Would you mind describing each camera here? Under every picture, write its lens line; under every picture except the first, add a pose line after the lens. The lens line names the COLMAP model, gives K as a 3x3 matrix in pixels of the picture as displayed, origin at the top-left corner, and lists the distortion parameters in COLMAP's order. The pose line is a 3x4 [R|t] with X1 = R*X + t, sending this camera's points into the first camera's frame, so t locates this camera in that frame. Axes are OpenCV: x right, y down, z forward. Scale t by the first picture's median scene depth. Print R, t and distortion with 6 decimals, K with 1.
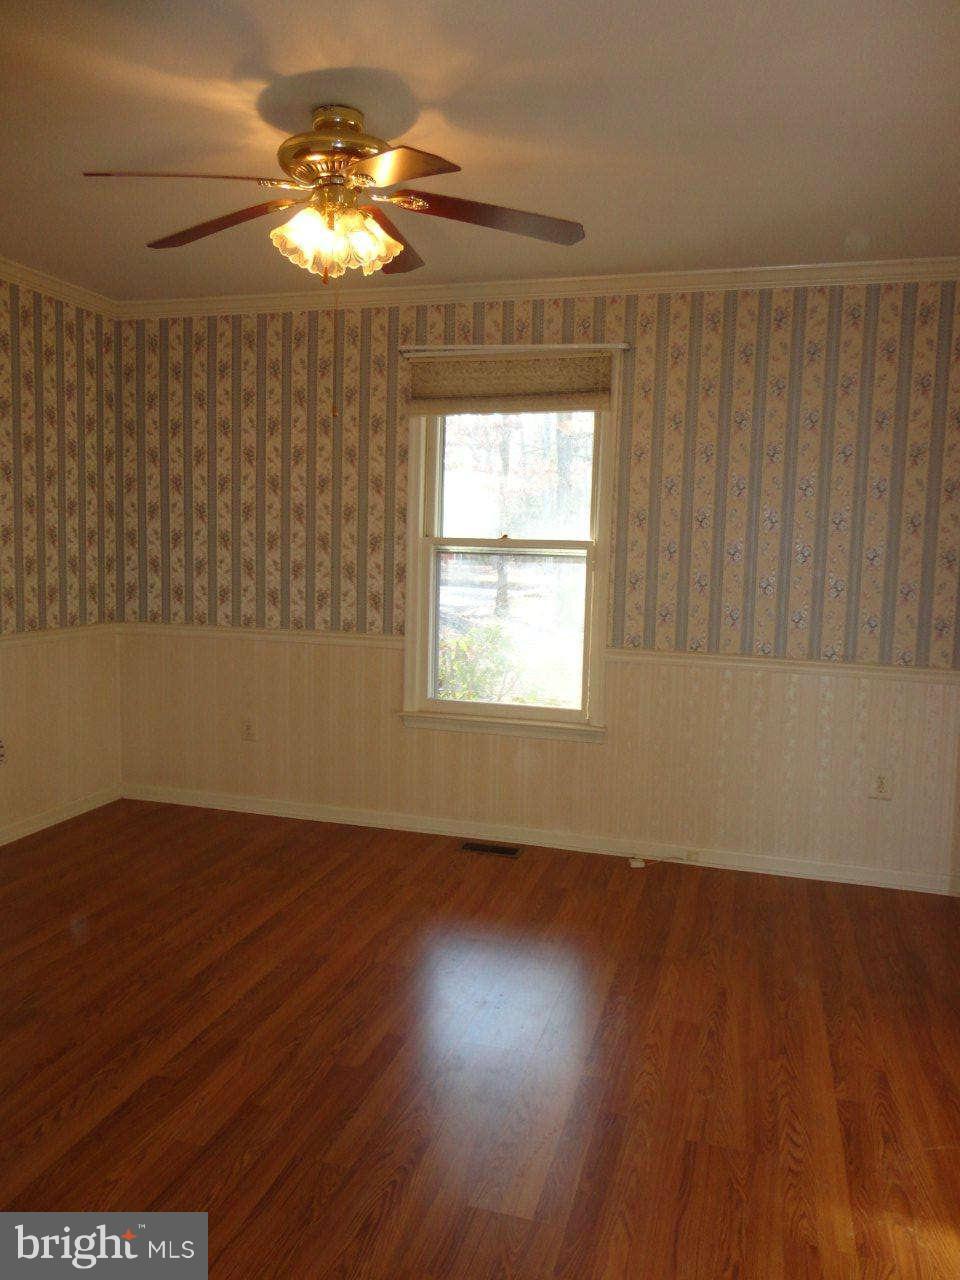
lens RADIAL K [[929.6, 0, 480.0], [0, 929.6, 640.0], [0, 0, 1]] dist [-0.011581, -0.004916]
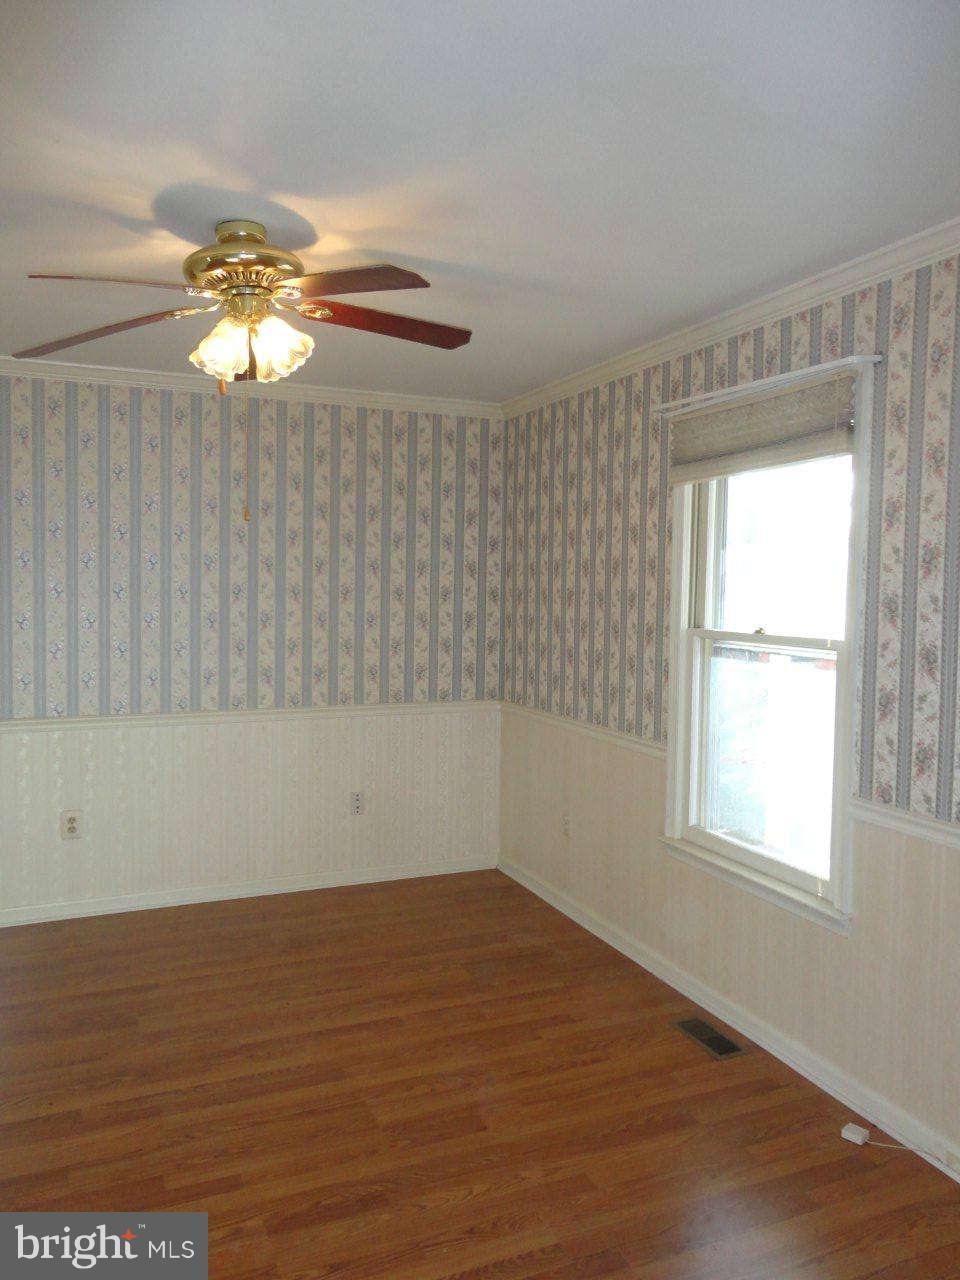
lens RADIAL K [[929.6, 0, 480.0], [0, 929.6, 640.0], [0, 0, 1]] dist [-0.011581, -0.004916]
pose [[0.642884, 0.028680, -0.765427, 0.466832], [-0.077453, 0.996611, -0.027711, -0.065097], [0.762038, 0.077100, 0.642926, 0.338171]]
